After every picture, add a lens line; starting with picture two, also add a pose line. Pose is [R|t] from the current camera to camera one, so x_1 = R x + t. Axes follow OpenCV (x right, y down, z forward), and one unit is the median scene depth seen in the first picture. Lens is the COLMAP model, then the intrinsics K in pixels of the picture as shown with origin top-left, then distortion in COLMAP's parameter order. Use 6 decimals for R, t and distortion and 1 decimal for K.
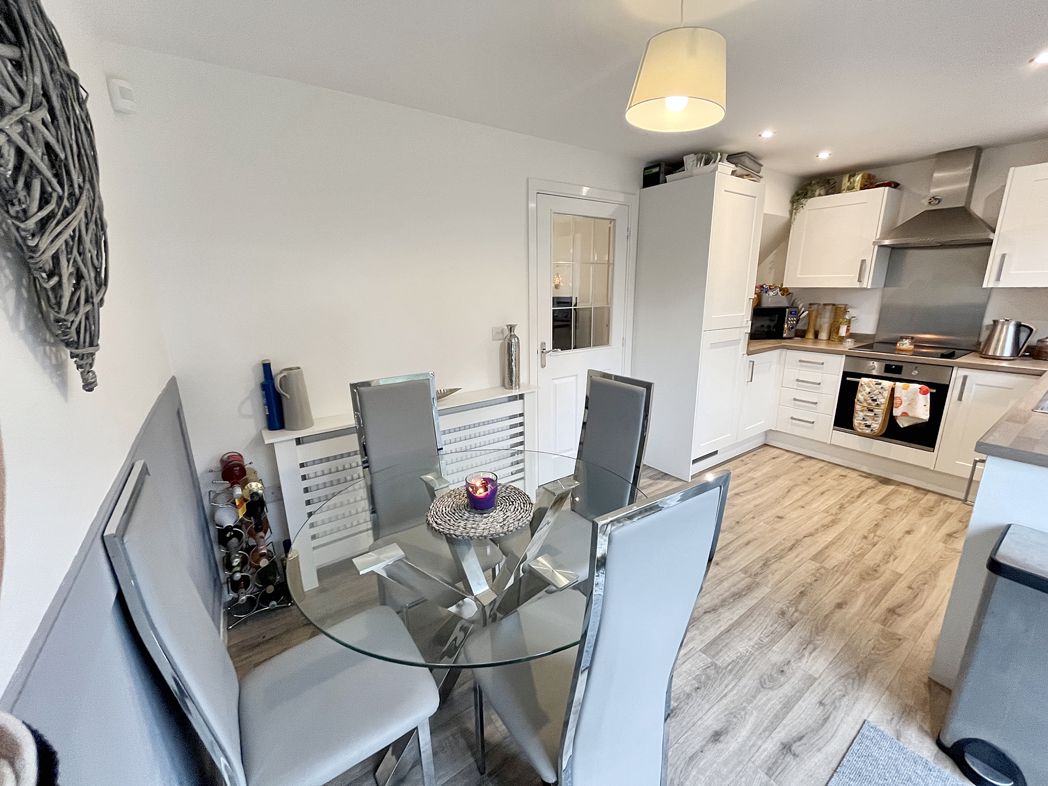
lens RADIAL K [[427.5, 0, 523.1], [0, 427.5, 392.0], [0, 0, 1]] dist [0.000012, 0.000234]
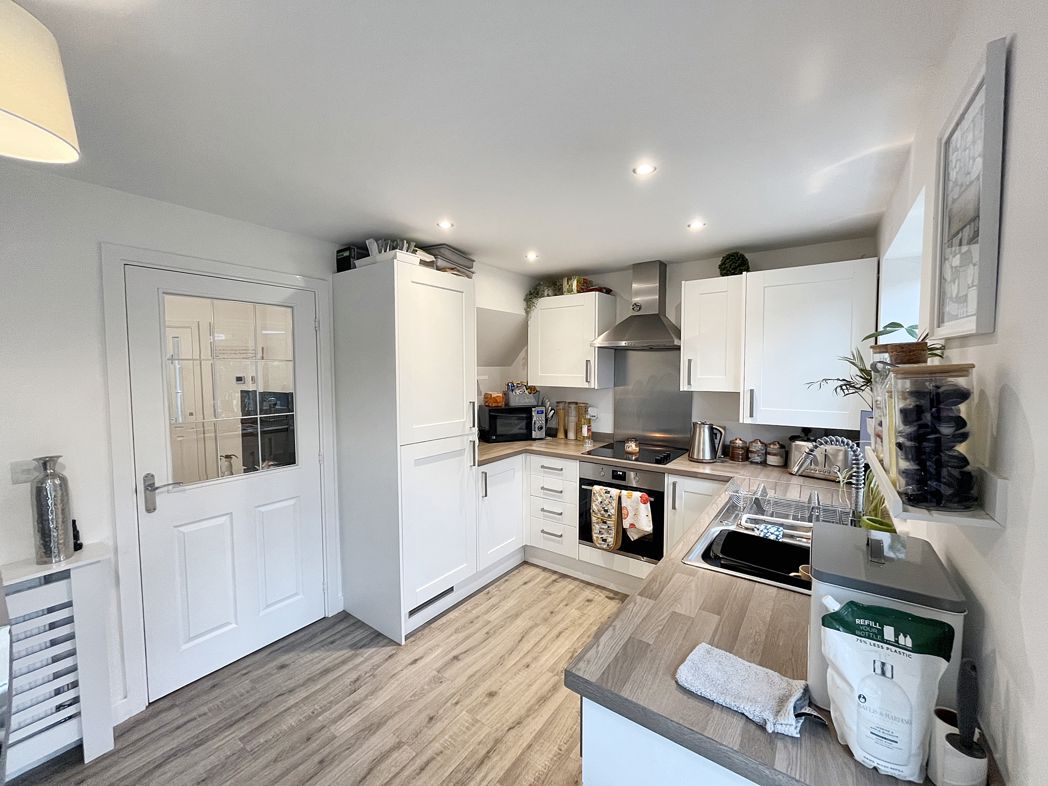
lens RADIAL K [[427.5, 0, 523.1], [0, 427.5, 392.0], [0, 0, 1]] dist [0.000012, 0.000234]
pose [[0.946793, -0.007334, 0.321760, 0.356681], [0.067843, 0.981824, -0.177251, -0.078495], [-0.314612, 0.189649, 0.930082, 0.157681]]
